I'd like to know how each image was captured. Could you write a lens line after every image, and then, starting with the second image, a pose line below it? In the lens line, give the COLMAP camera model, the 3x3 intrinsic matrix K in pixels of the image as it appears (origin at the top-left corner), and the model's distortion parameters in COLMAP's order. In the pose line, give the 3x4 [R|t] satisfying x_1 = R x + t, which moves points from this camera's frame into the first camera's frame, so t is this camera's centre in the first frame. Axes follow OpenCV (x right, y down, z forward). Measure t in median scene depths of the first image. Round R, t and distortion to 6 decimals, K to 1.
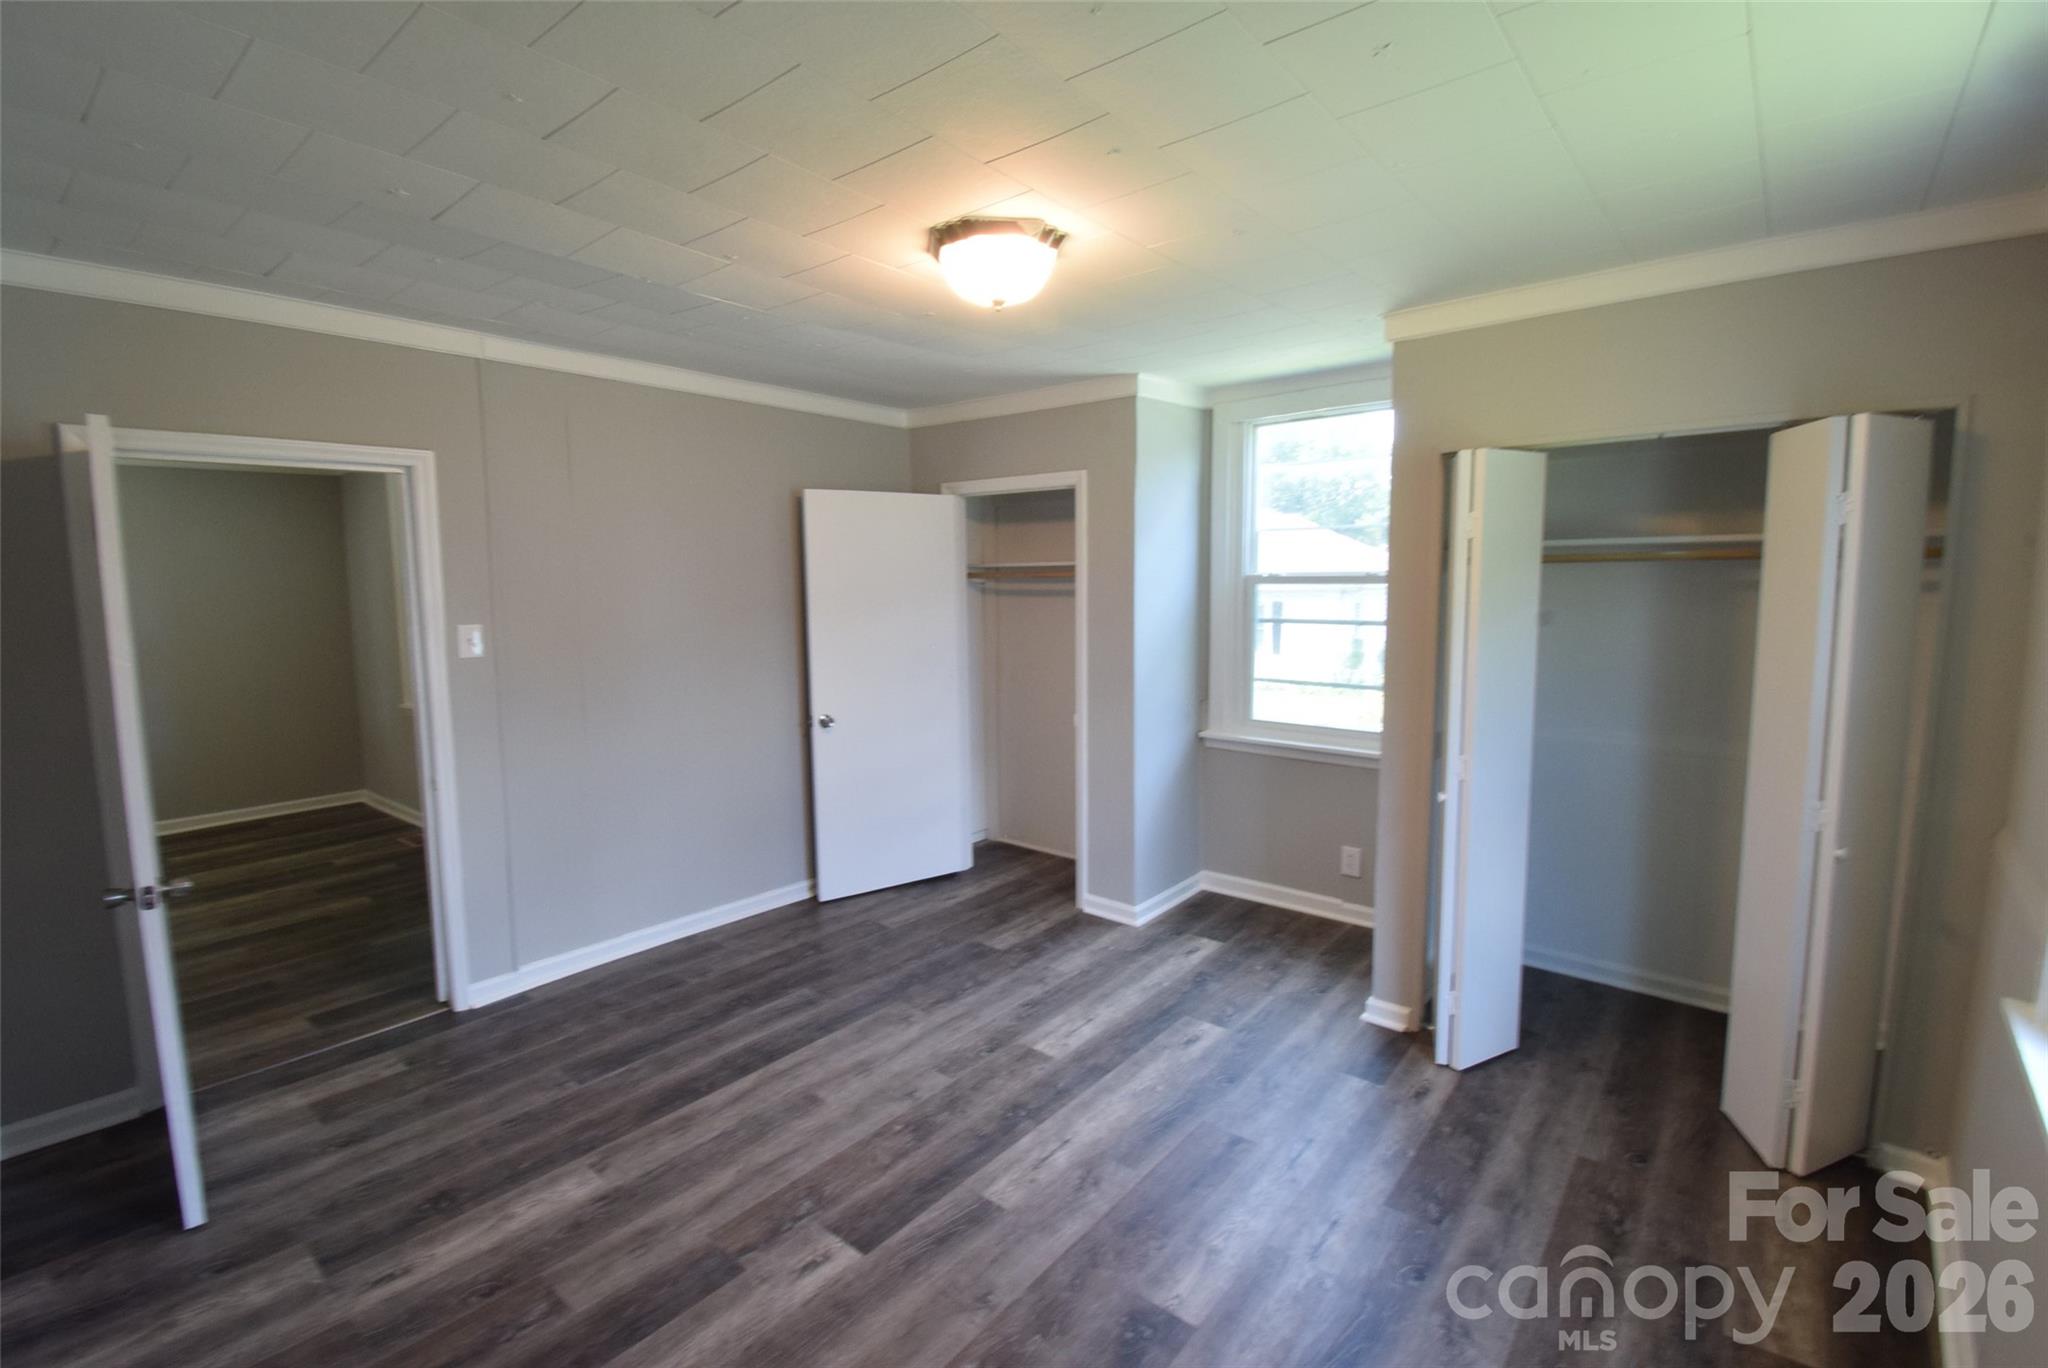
lens RADIAL K [[903.9, 0, 1013.1], [0, 903.9, 672.3], [0, 0, 1]] dist [0.013547, -0.019955]
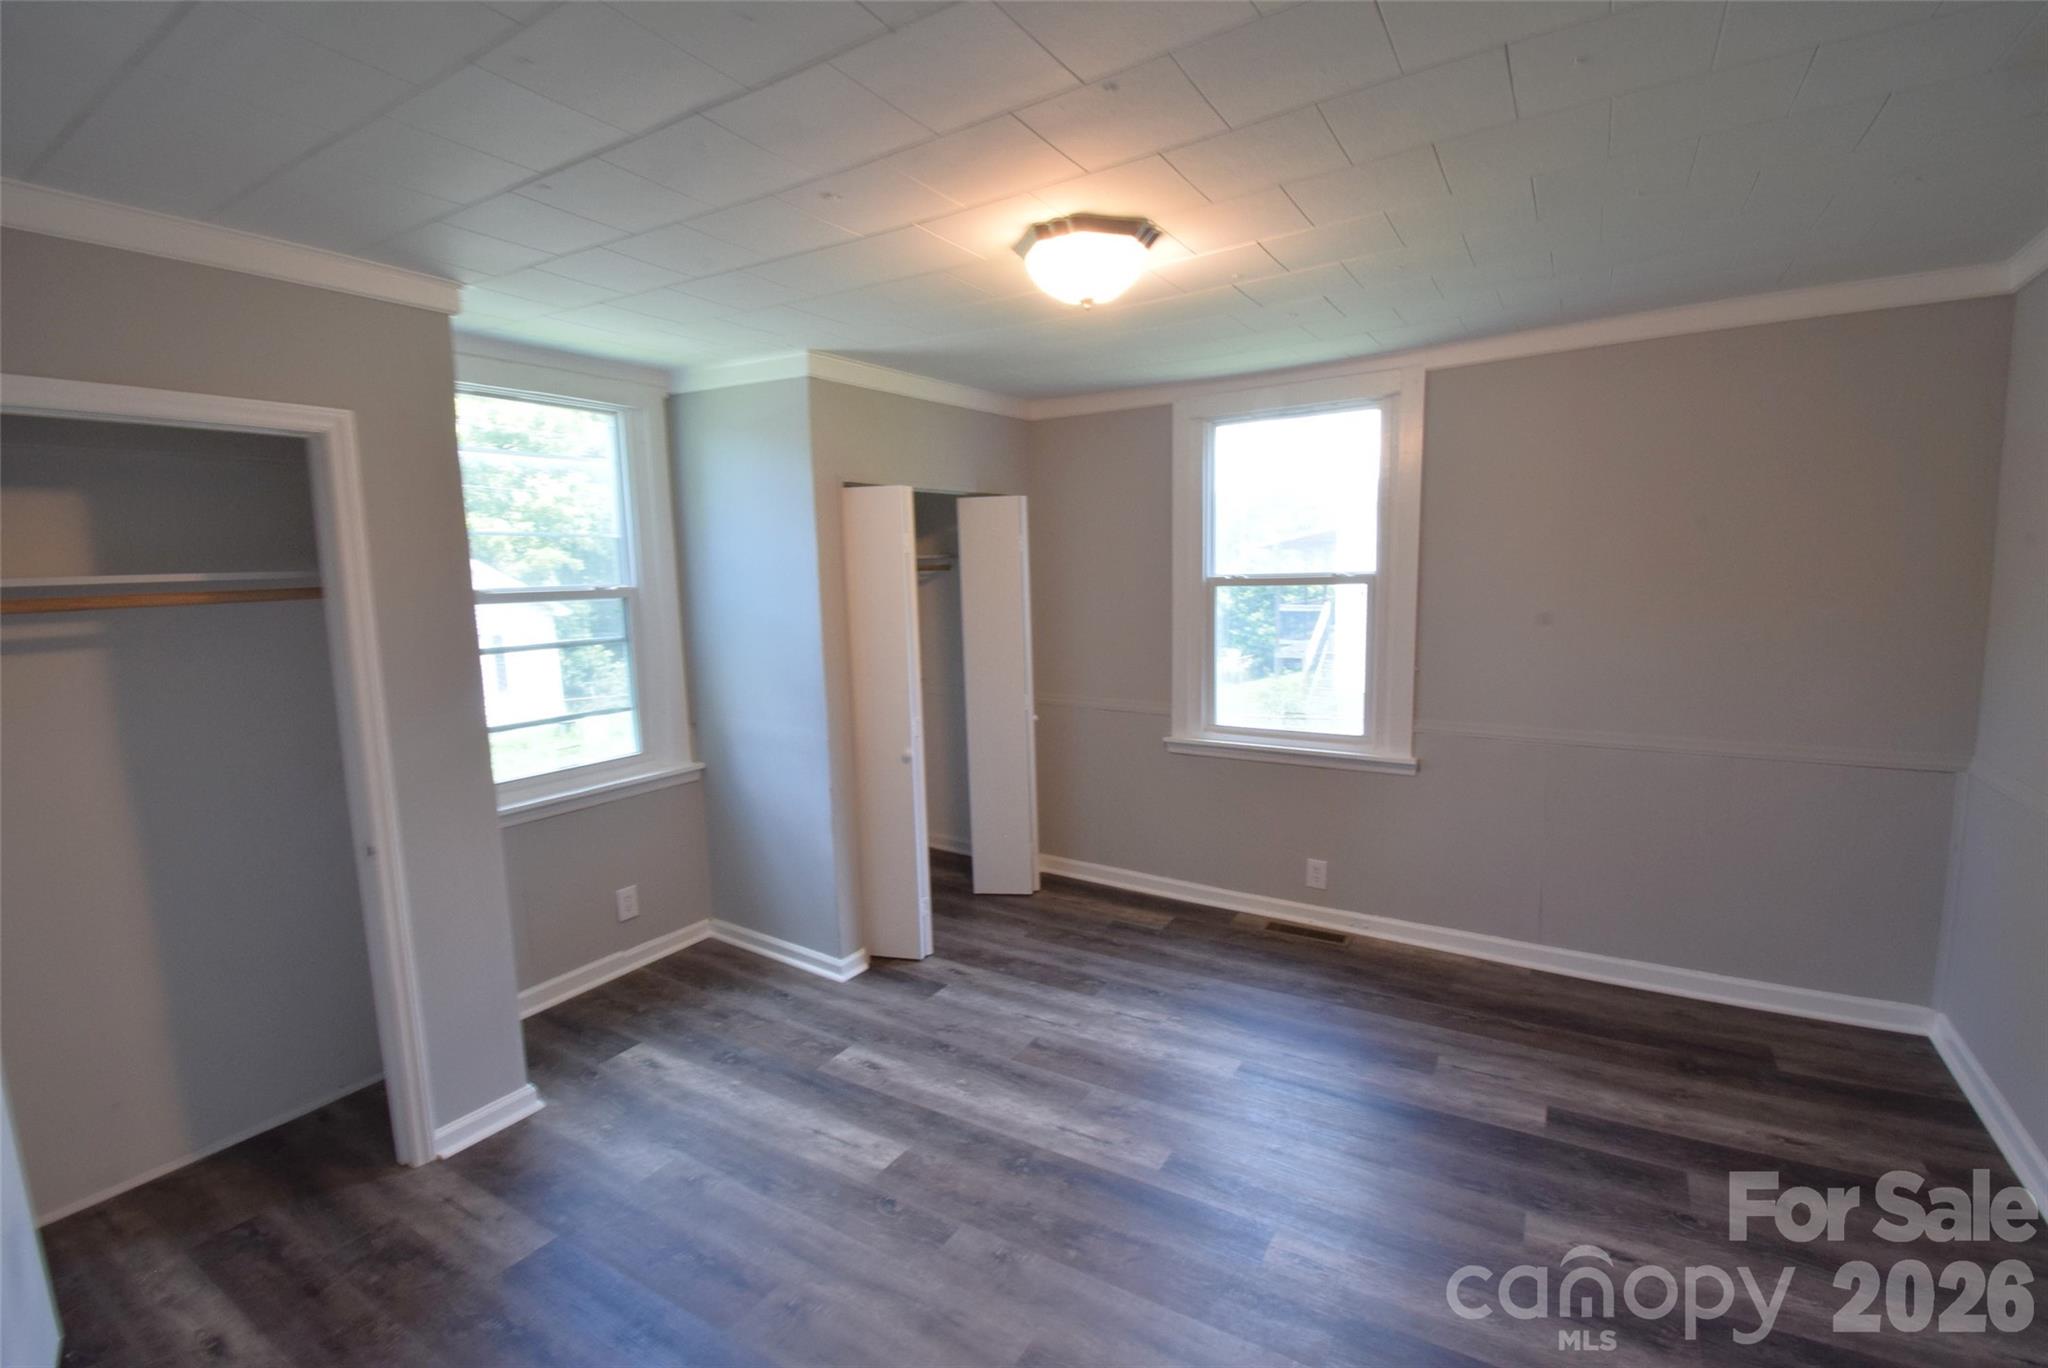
lens RADIAL K [[903.9, 0, 1039.5], [0, 903.9, 682.9], [0, 0, 1]] dist [0.013547, -0.019955]
pose [[-0.159394, -0.104202, 0.981700, -0.703550], [0.133155, 0.983058, 0.125966, -0.085476], [-0.978194, 0.150796, -0.142819, 0.867968]]
